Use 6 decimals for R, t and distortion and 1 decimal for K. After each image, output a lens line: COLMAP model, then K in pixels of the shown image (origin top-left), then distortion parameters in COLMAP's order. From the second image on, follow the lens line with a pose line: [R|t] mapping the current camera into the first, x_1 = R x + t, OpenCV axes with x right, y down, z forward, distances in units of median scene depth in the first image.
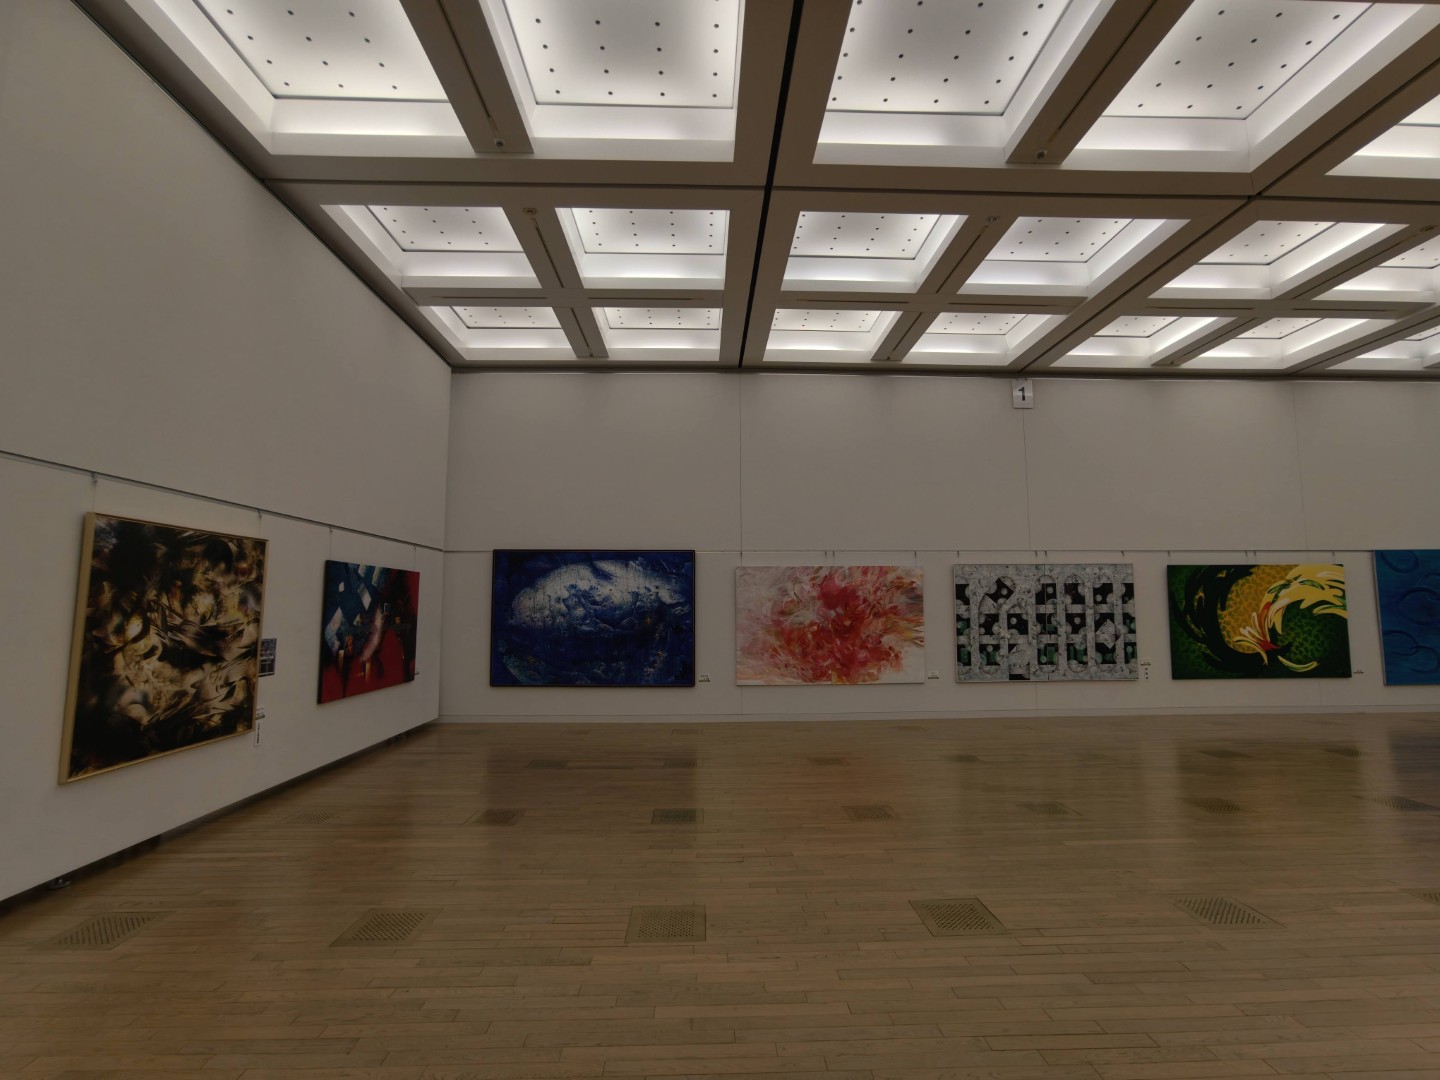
lens RADIAL K [[647.9, 0, 726.7], [0, 647.9, 526.0], [0, 0, 1]] dist [-0.008108, 0.004549]
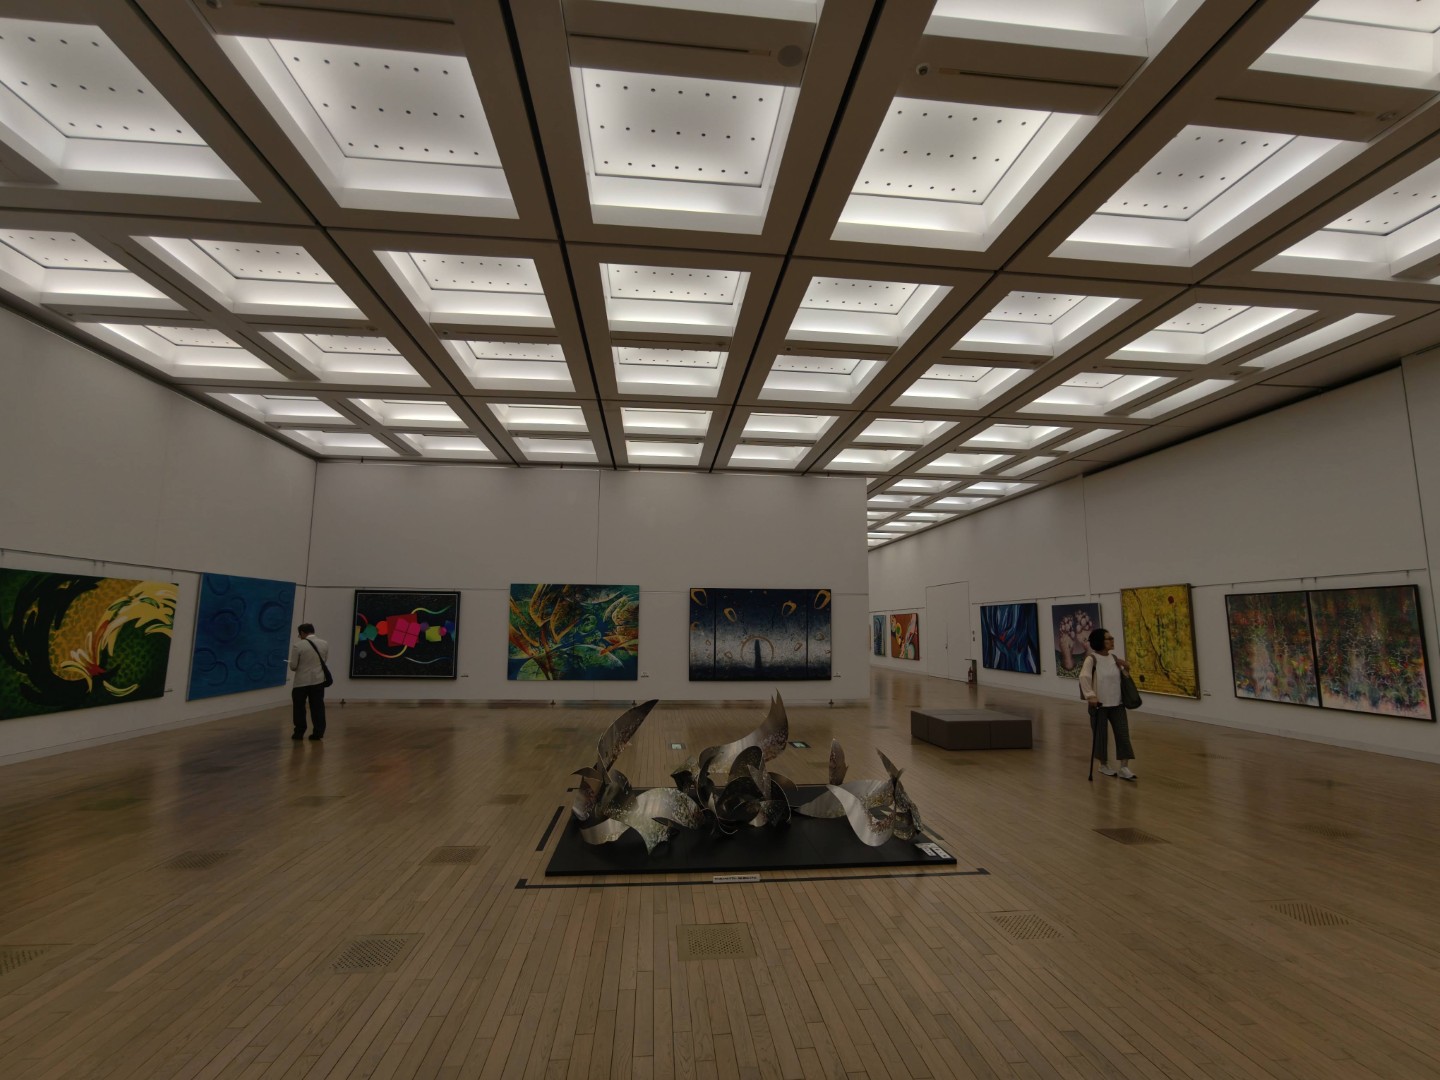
lens RADIAL K [[647.9, 0, 715.5], [0, 647.9, 535.7], [0, 0, 1]] dist [-0.008108, 0.004549]
pose [[-0.055552, 0.145632, 0.987778, -0.101162], [-0.133940, 0.979277, -0.151911, 0.027200], [-0.989431, -0.140741, -0.034894, 0.222188]]
